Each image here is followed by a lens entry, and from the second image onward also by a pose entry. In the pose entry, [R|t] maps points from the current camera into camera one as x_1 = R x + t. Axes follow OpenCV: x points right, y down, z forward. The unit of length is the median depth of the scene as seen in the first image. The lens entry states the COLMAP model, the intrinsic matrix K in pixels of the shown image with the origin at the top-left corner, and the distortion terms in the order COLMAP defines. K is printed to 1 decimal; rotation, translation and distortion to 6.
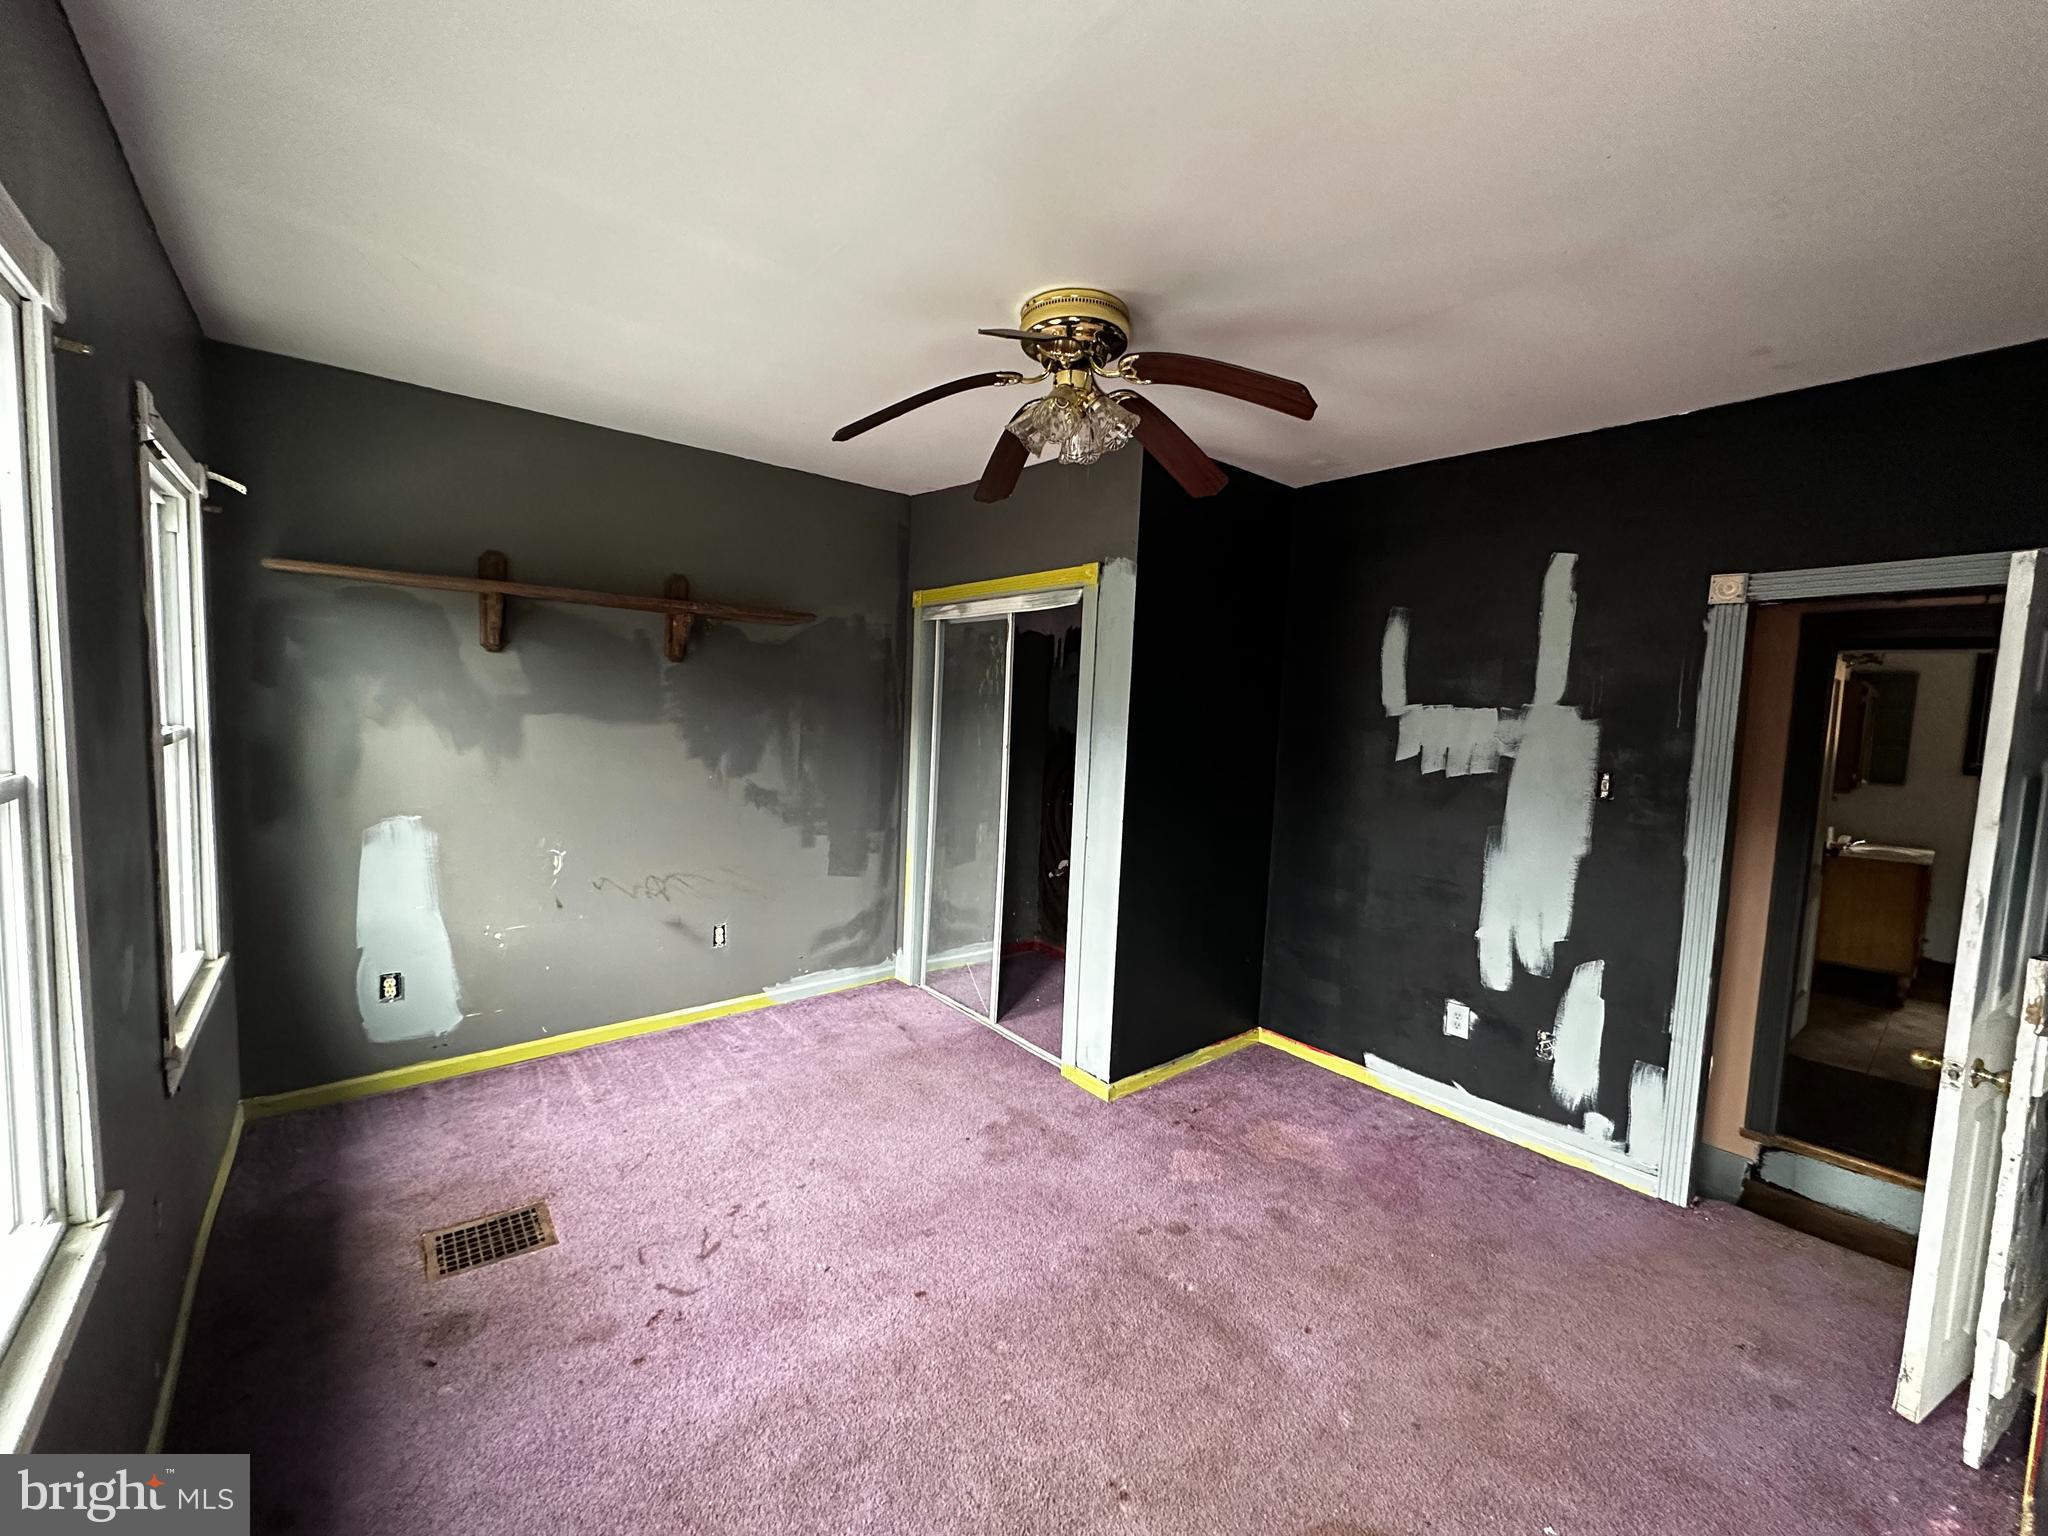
lens RADIAL K [[820.4, 0, 1028.4], [0, 820.4, 769.8], [0, 0, 1]] dist [-0.000961, -0.000046]
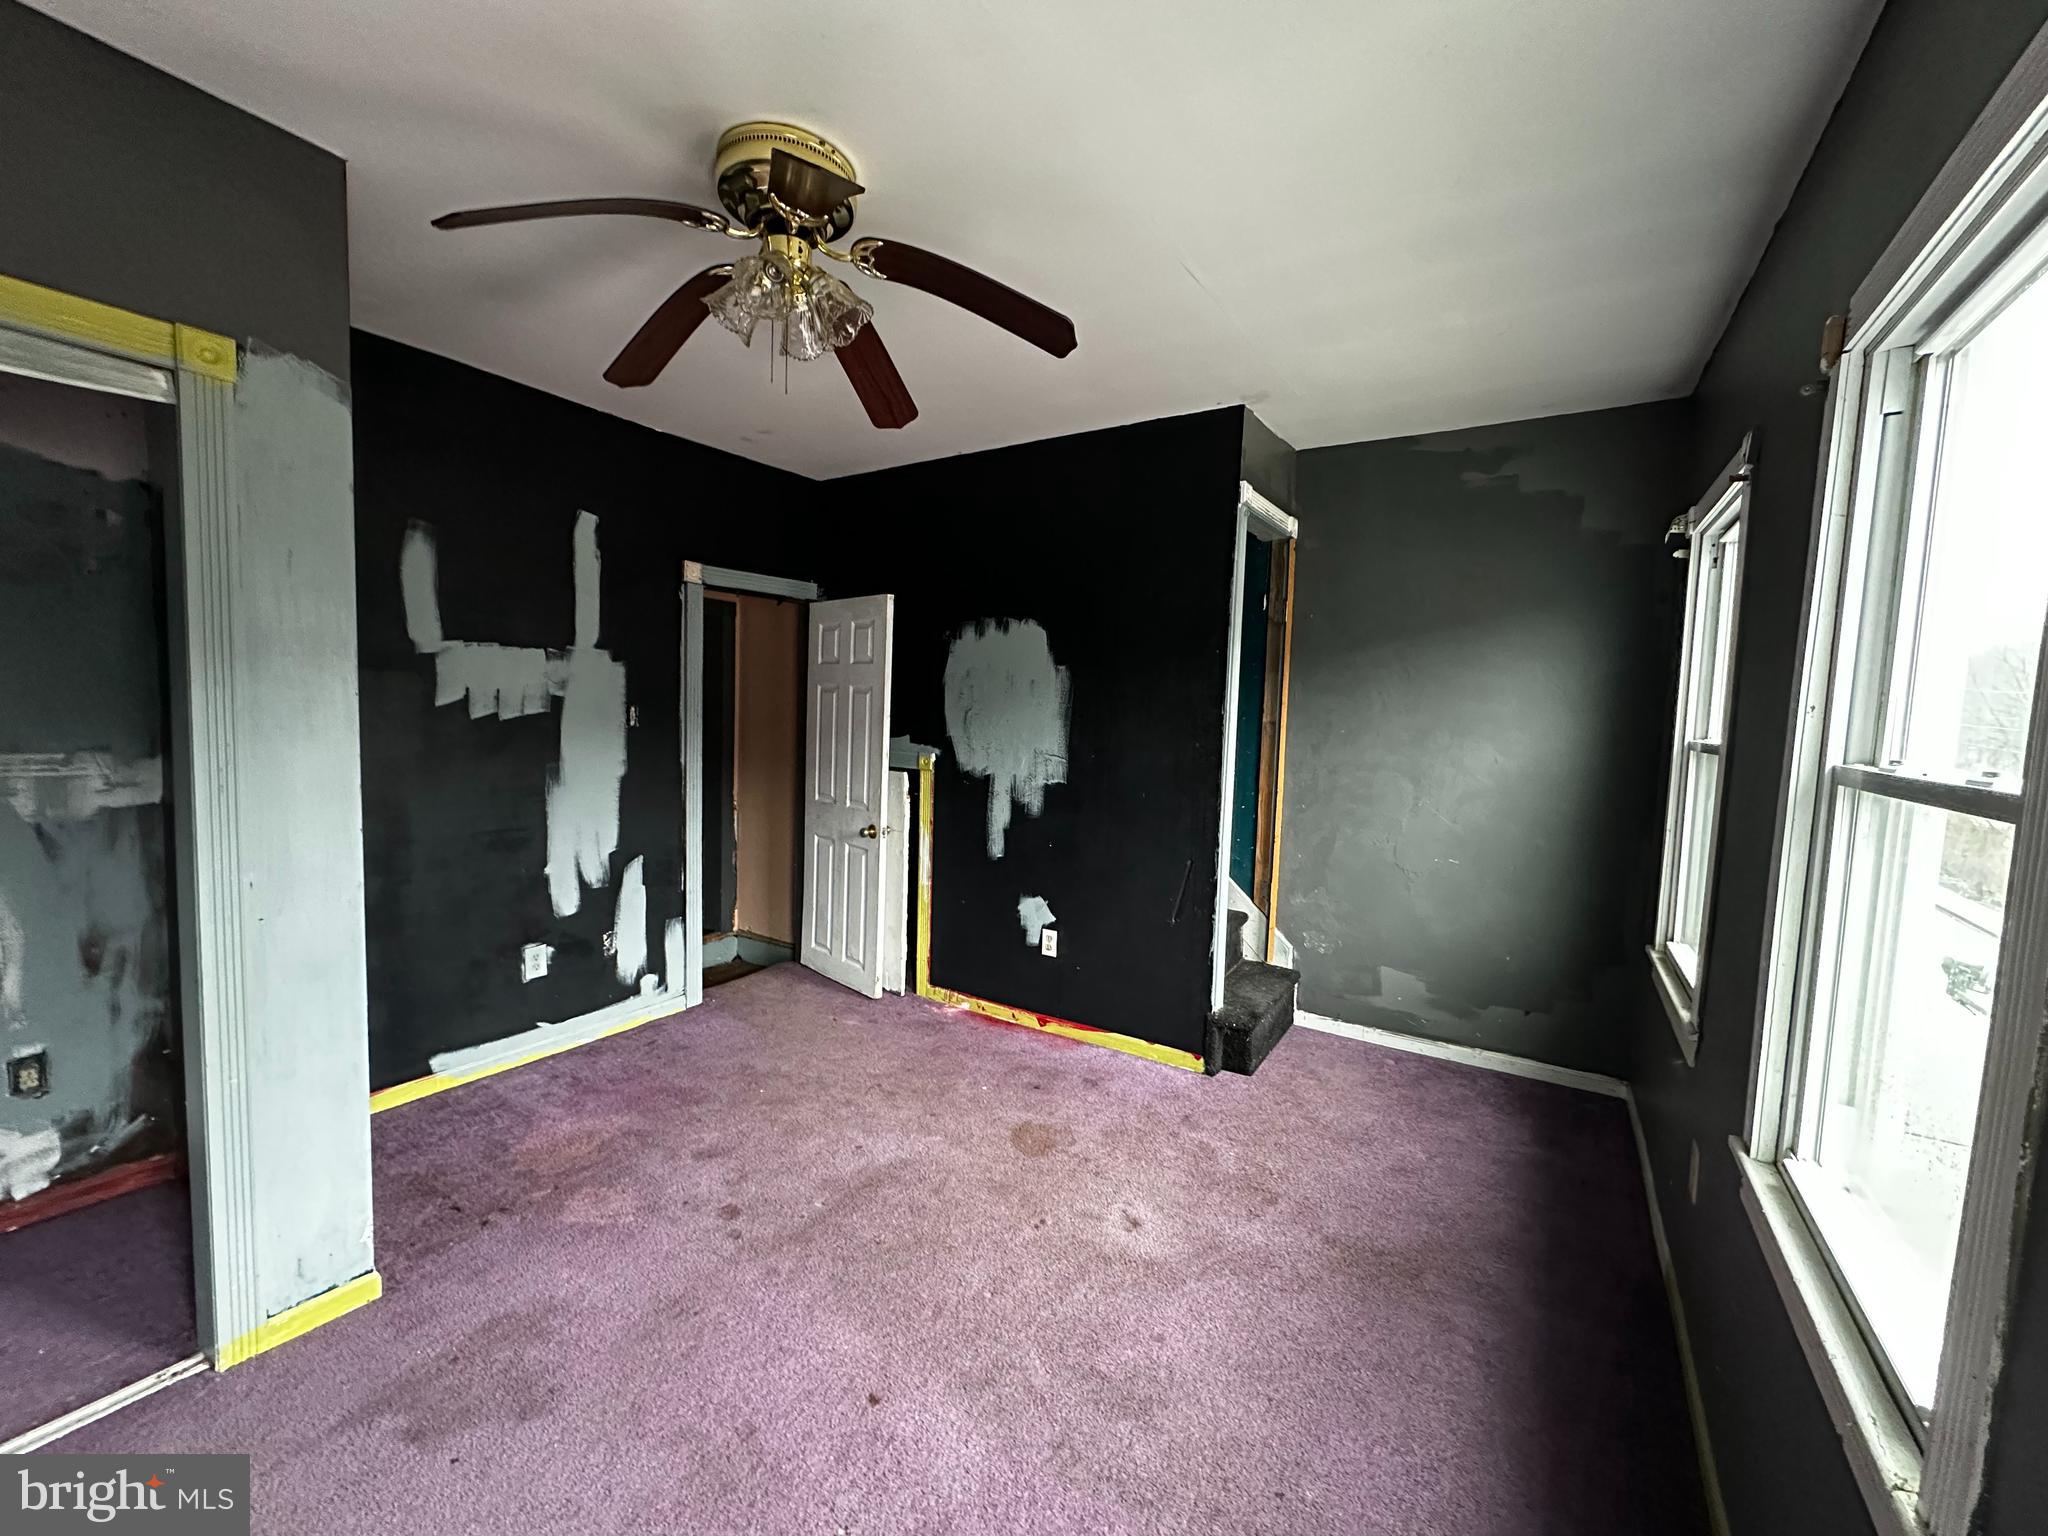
lens RADIAL K [[820.4, 0, 1028.7], [0, 820.4, 767.9], [0, 0, 1]] dist [-0.000961, -0.000046]
pose [[-0.302006, -0.120100, 0.945711, -0.614168], [0.030811, 0.990285, 0.135600, -0.049194], [-0.952808, 0.070090, -0.295371, 0.753969]]
